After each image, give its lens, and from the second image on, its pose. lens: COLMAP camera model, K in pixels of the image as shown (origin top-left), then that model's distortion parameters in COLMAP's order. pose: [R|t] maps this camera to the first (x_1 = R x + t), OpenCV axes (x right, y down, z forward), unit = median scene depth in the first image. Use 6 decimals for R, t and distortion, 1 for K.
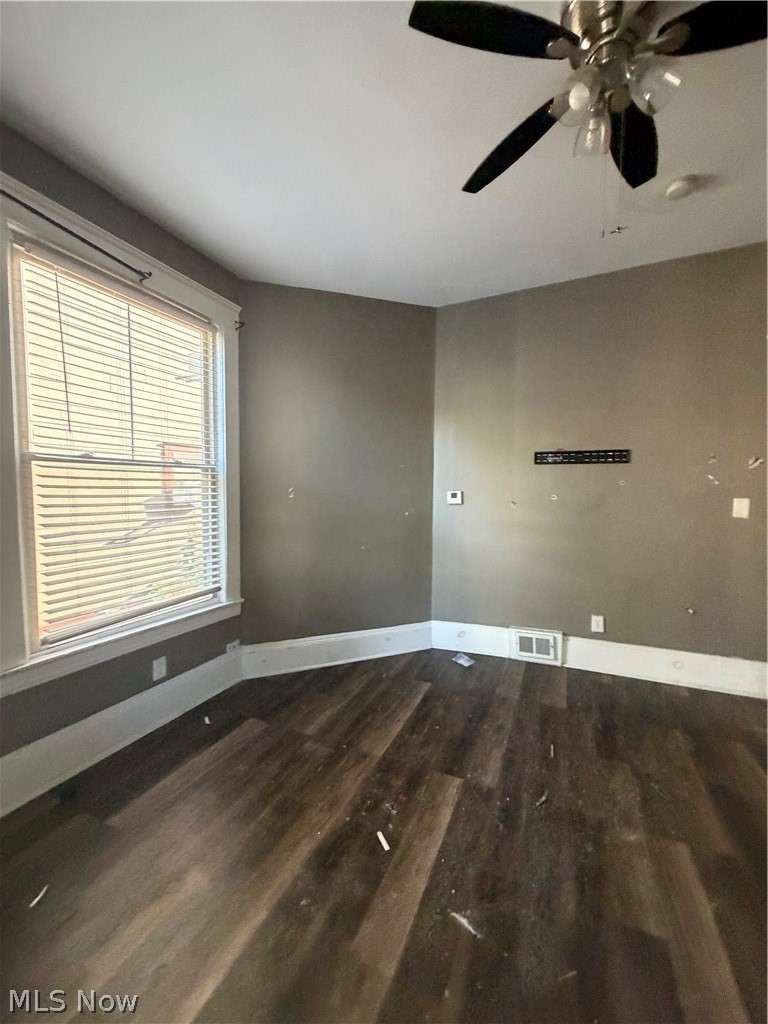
lens RADIAL K [[410.2, 0, 385.1], [0, 410.2, 512.2], [0, 0, 1]] dist [0.001444, -0.000240]
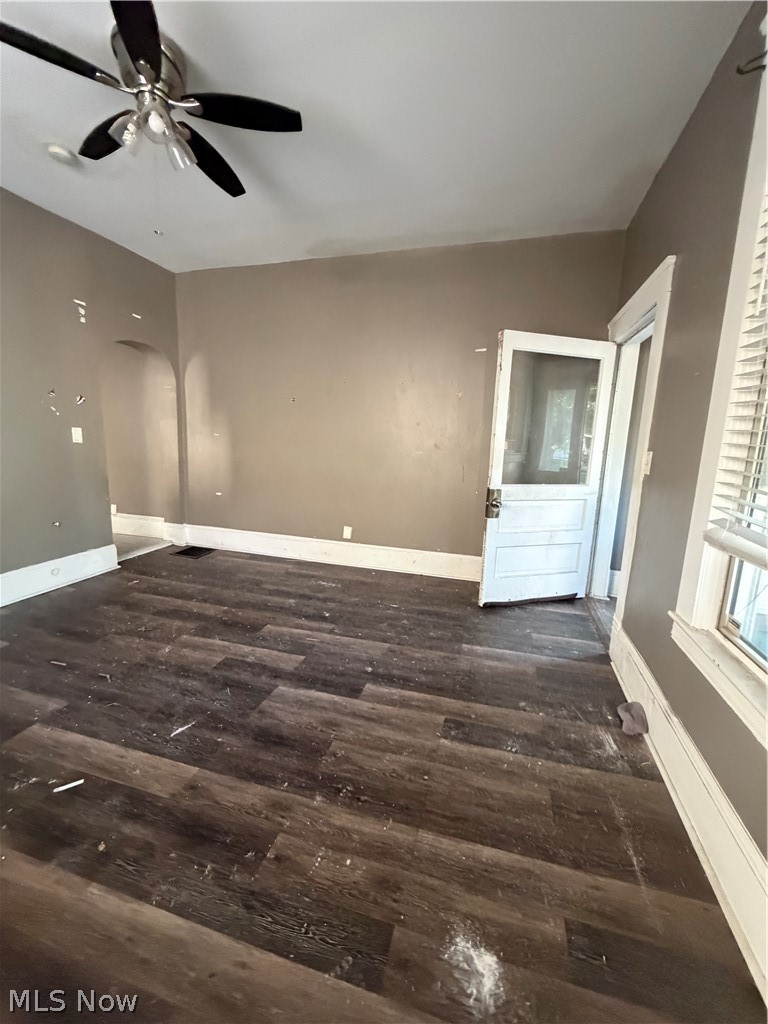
lens RADIAL K [[410.2, 0, 385.1], [0, 410.2, 512.2], [0, 0, 1]] dist [0.001444, -0.000240]
pose [[-0.142022, -0.178250, 0.973682, -0.887632], [0.027768, 0.982548, 0.183923, 0.026796], [-0.989474, 0.053158, -0.134594, 0.361636]]
